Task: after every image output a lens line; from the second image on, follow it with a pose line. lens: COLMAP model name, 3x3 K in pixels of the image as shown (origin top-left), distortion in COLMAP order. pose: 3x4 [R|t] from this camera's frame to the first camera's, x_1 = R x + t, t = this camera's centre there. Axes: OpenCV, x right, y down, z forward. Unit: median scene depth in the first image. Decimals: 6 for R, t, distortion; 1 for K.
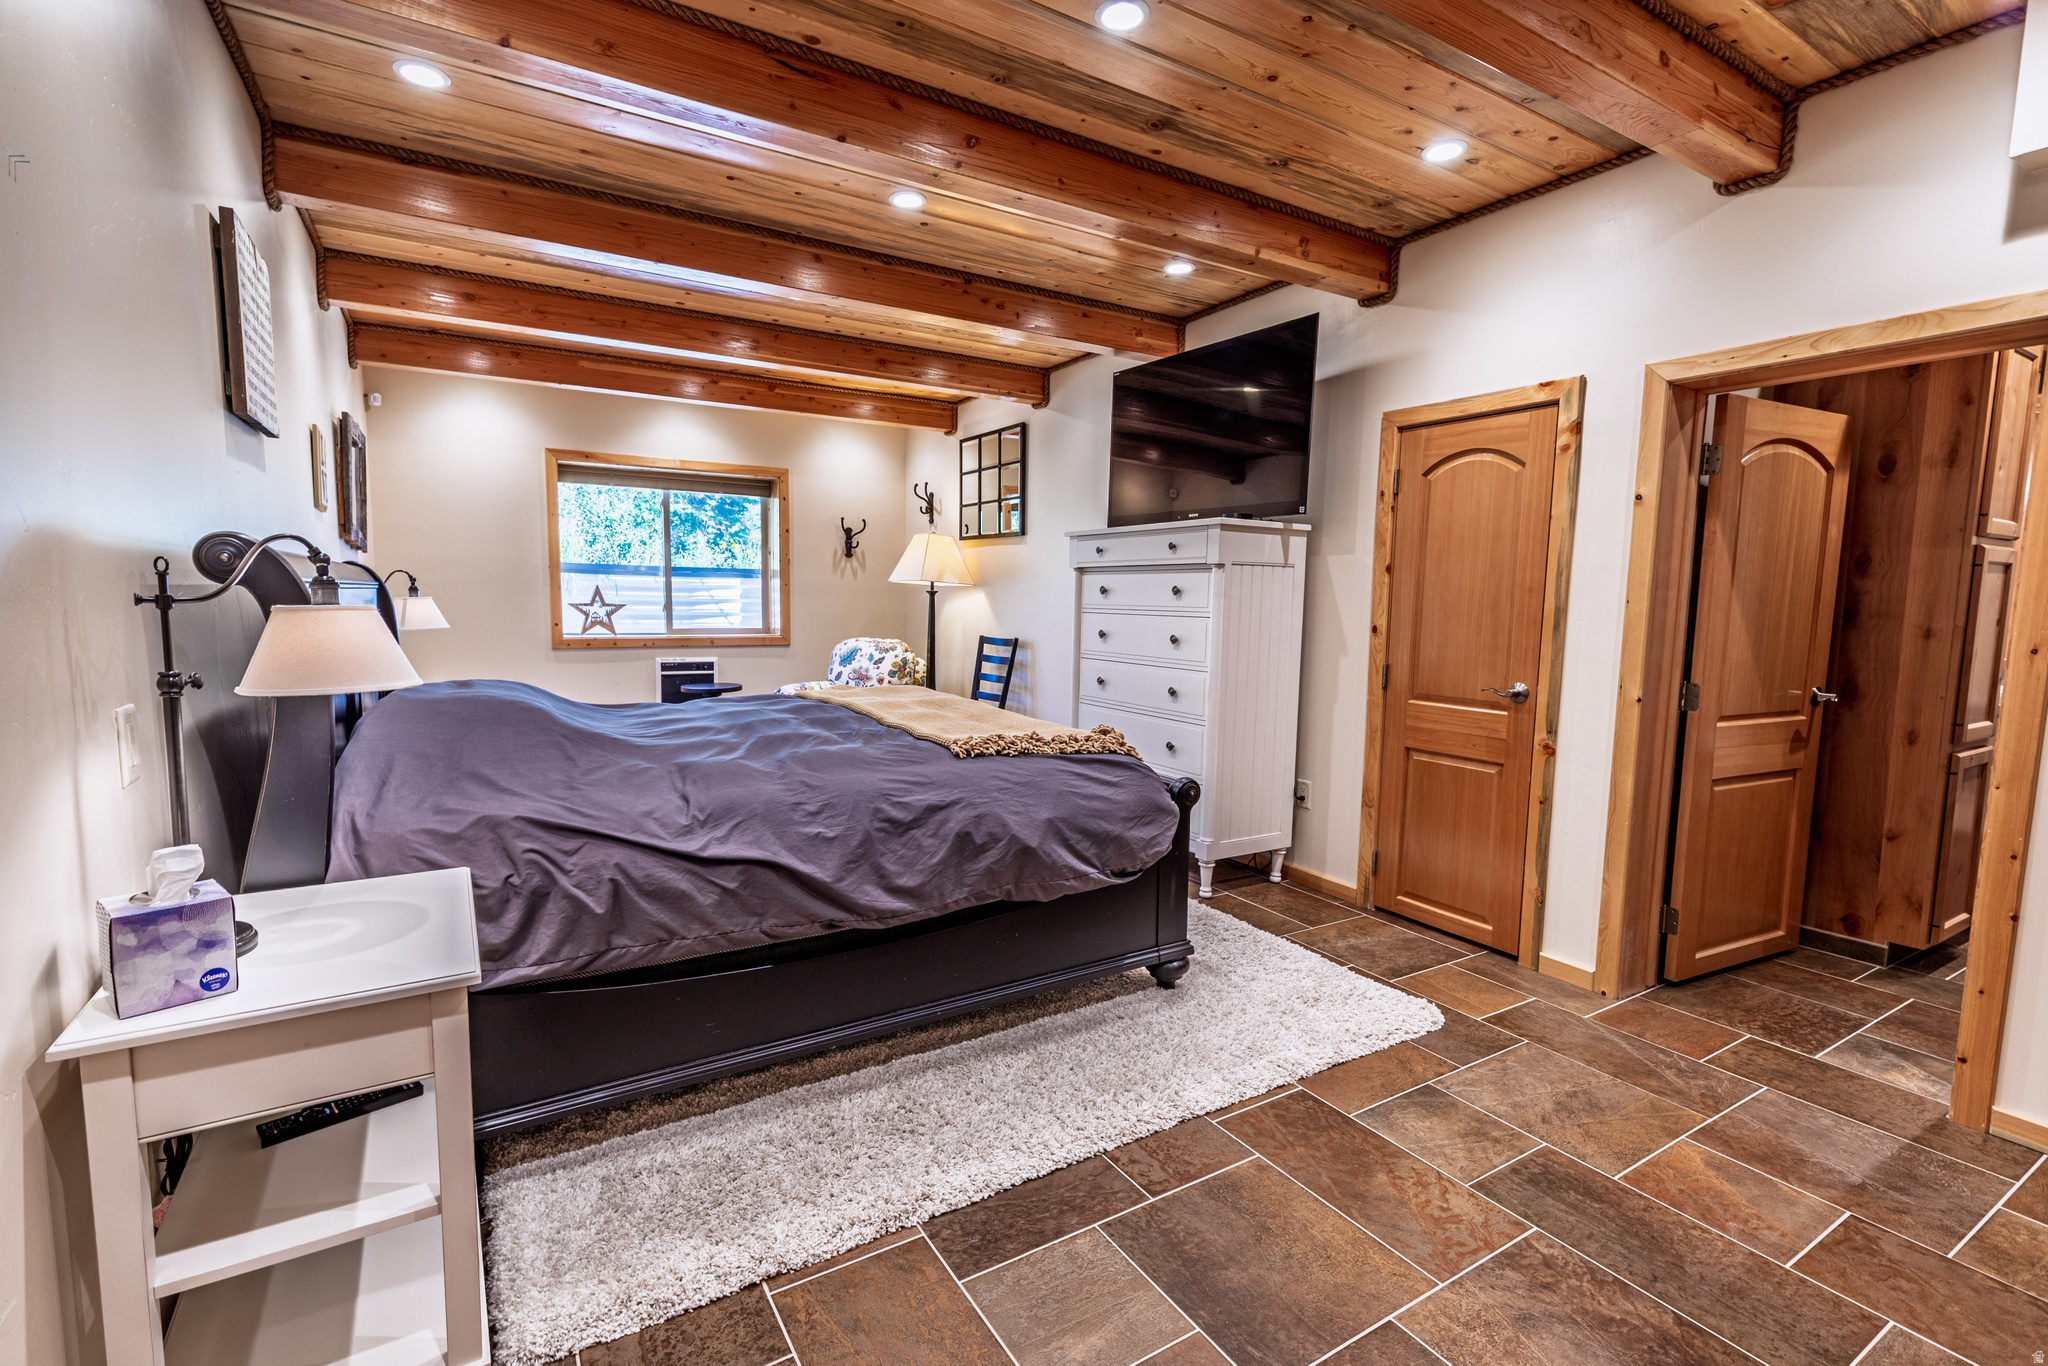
lens RADIAL K [[969.9, 0, 1025.8], [0, 969.9, 690.0], [0, 0, 1]] dist [0.005002, 0.000140]
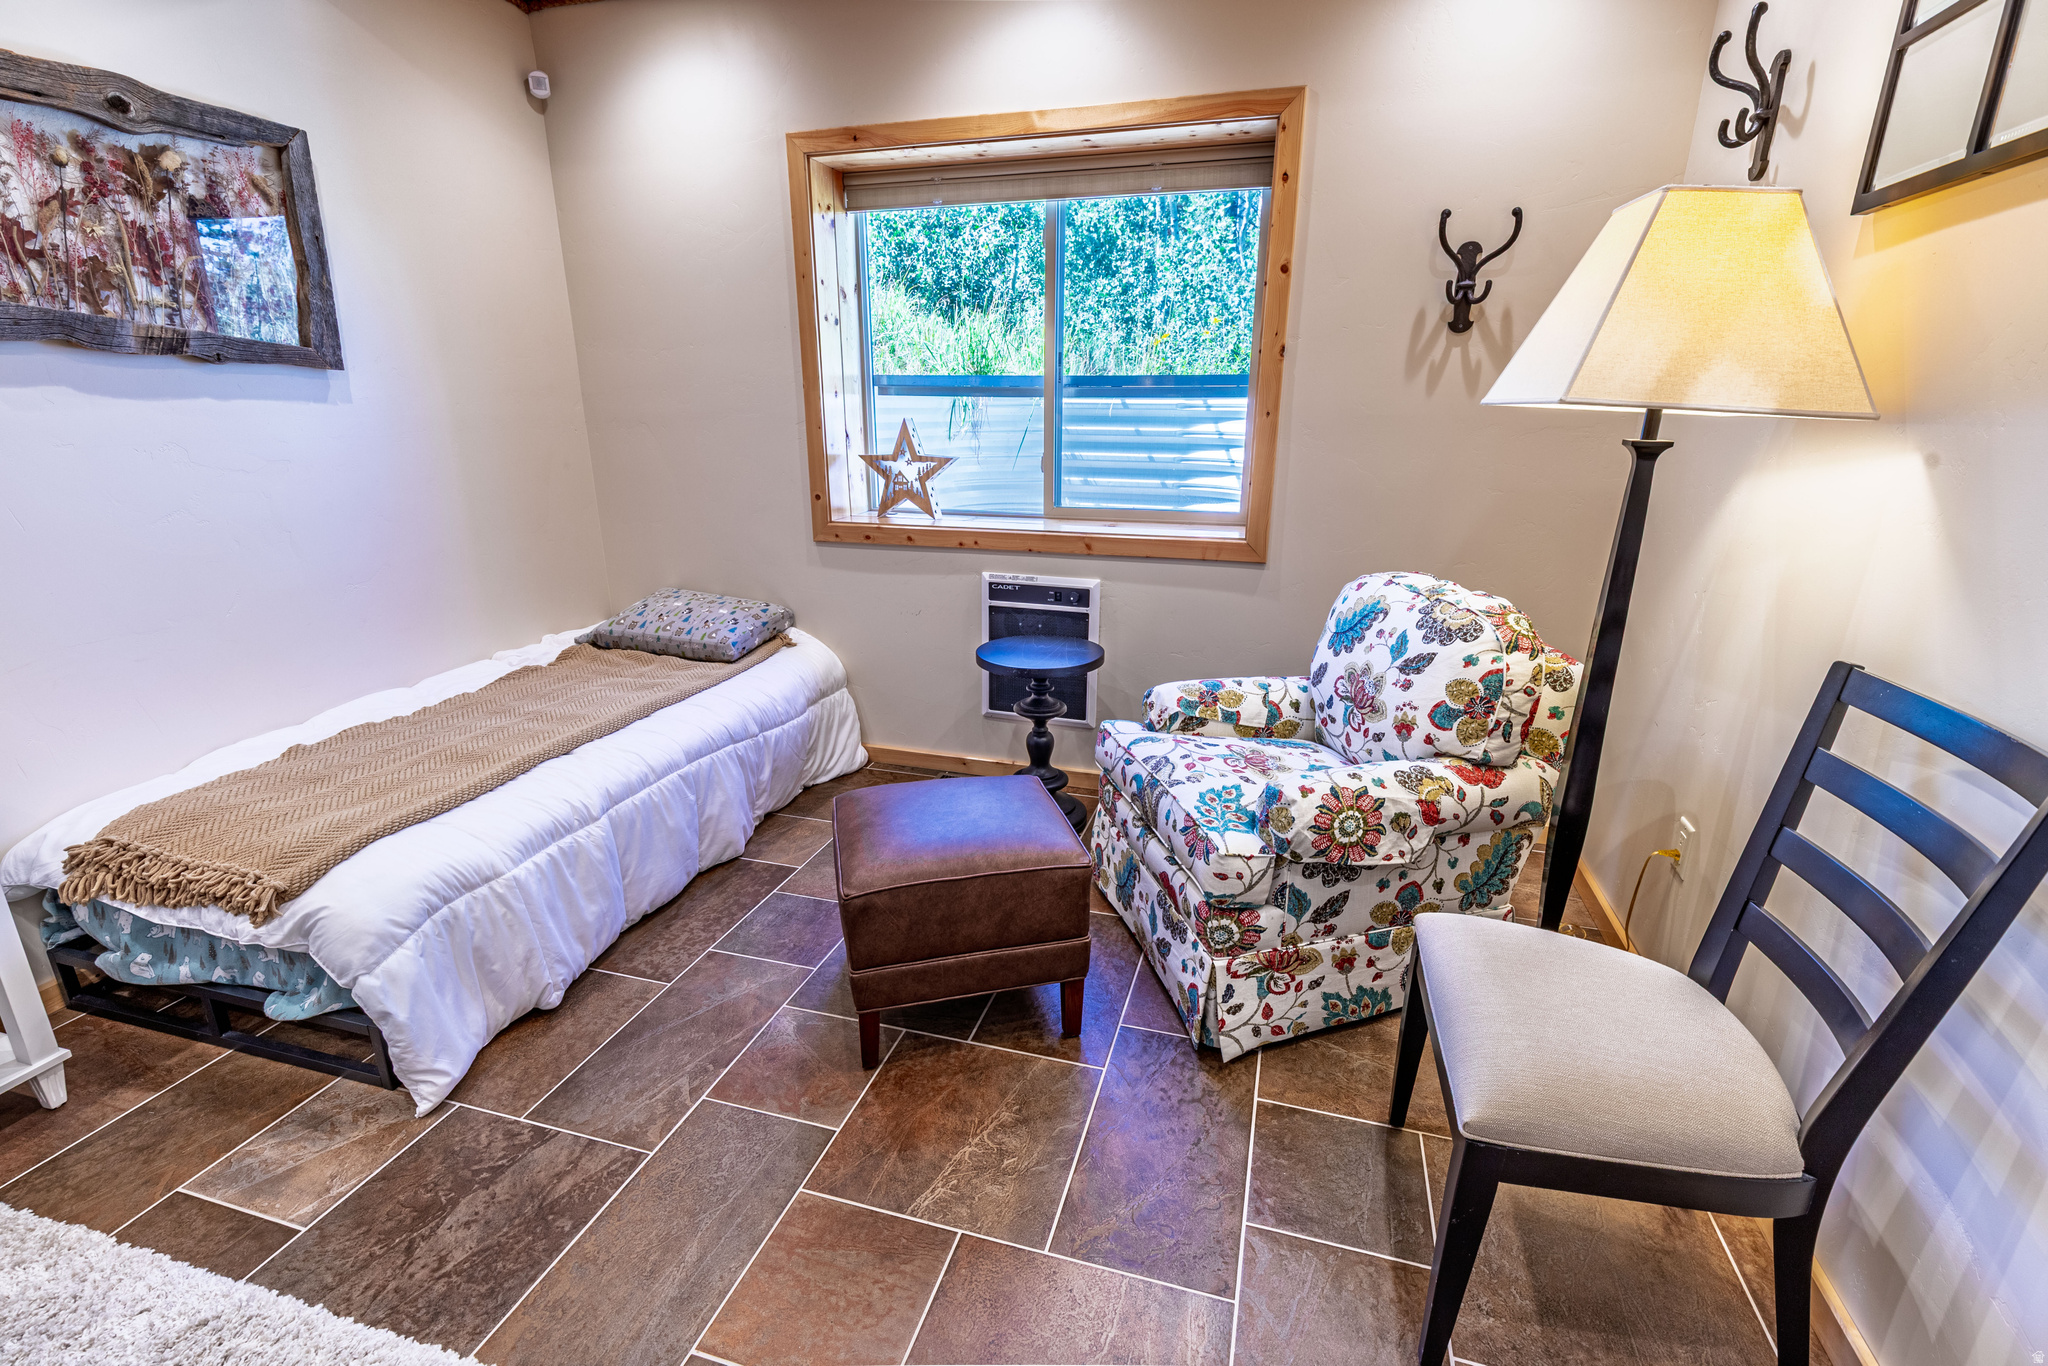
lens RADIAL K [[969.9, 0, 974.4], [0, 969.9, 705.3], [0, 0, 1]] dist [0.005002, 0.000140]
pose [[0.668562, 0.208354, -0.713873, -0.017577], [-0.064009, 0.972509, 0.223894, -0.077793], [0.740897, -0.103992, 0.663519, 0.670567]]
